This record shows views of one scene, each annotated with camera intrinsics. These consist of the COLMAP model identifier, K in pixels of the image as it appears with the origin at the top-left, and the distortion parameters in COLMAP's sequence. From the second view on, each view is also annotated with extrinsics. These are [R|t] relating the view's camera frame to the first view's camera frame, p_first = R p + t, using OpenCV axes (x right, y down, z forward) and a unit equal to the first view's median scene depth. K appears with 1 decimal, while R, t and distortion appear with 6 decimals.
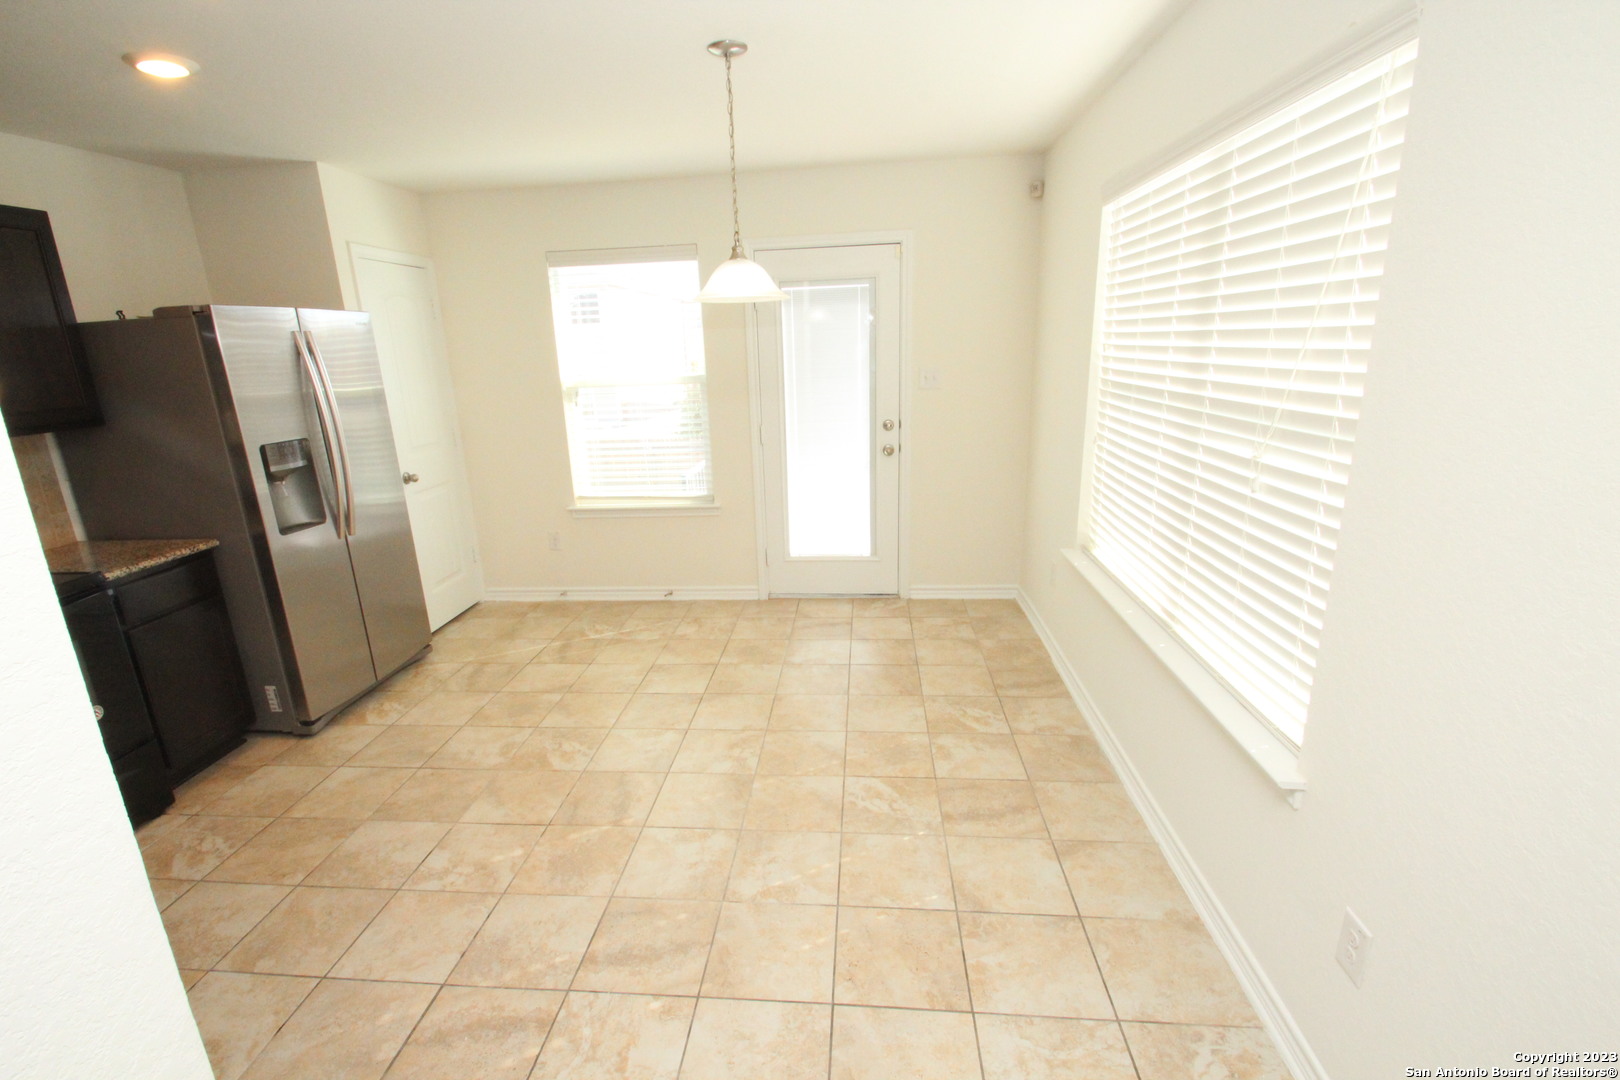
lens RADIAL K [[752.3, 0, 789.2], [0, 752.3, 565.0], [0, 0, 1]] dist [0.008848, -0.014473]
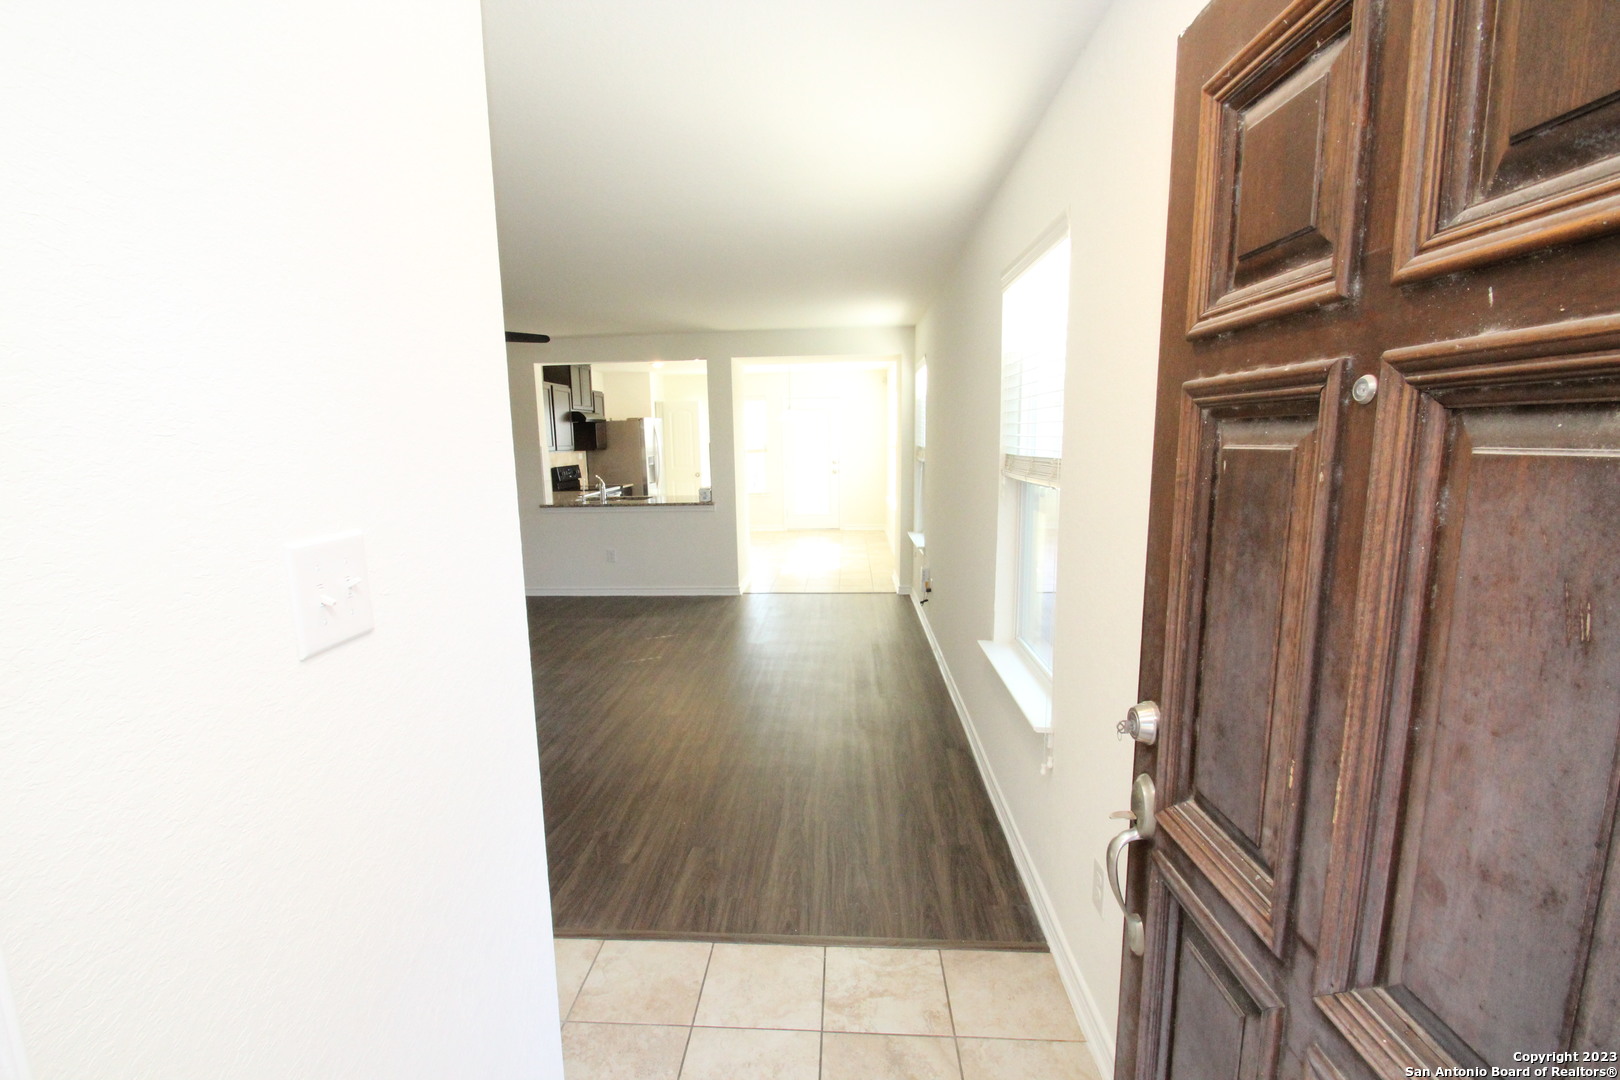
lens RADIAL K [[750.0, 0, 787.7], [0, 750.0, 564.2], [0, 0, 1]] dist [0.011010, -0.015462]
pose [[0.999657, 0.015098, 0.021413, -0.128109], [-0.012476, 0.992976, -0.117660, 0.729699], [-0.023039, 0.117352, 0.992823, -2.389037]]
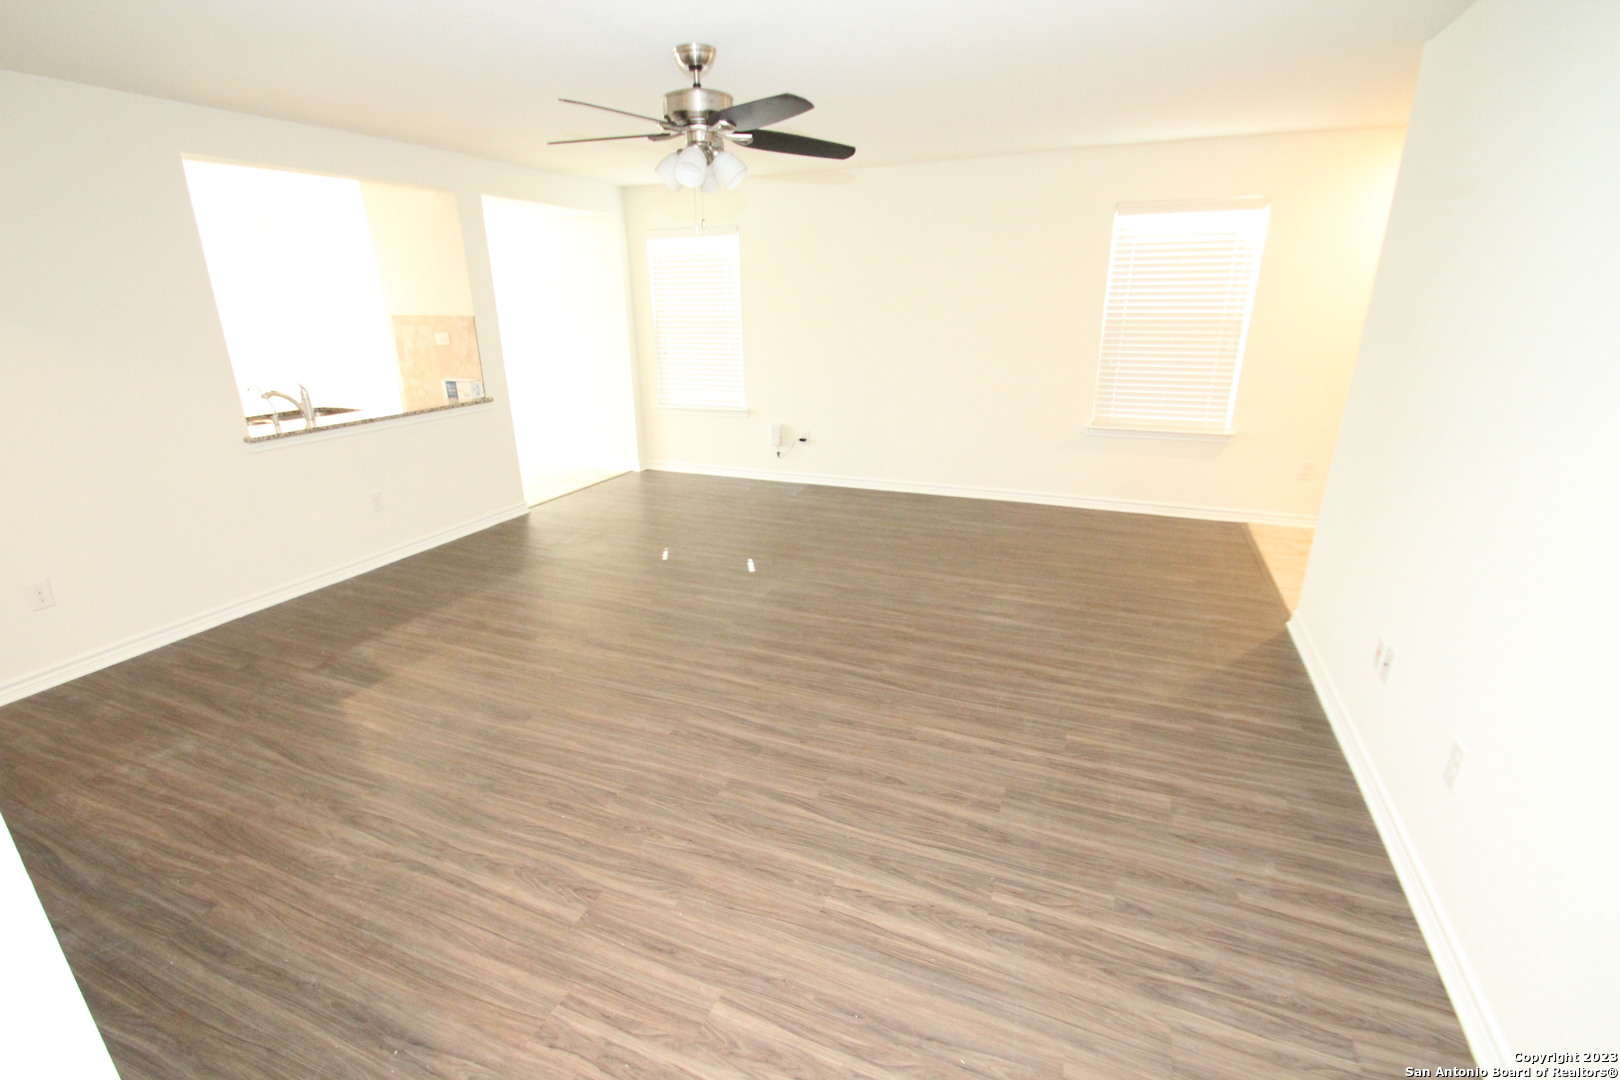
lens RADIAL K [[750.0, 0, 787.7], [0, 750.0, 564.2], [0, 0, 1]] dist [0.011010, -0.015462]
pose [[0.310030, -0.287356, 0.906260, -1.856375], [0.267574, 0.941071, 0.206857, 0.445582], [-0.912297, 0.178360, 0.368649, -1.256526]]
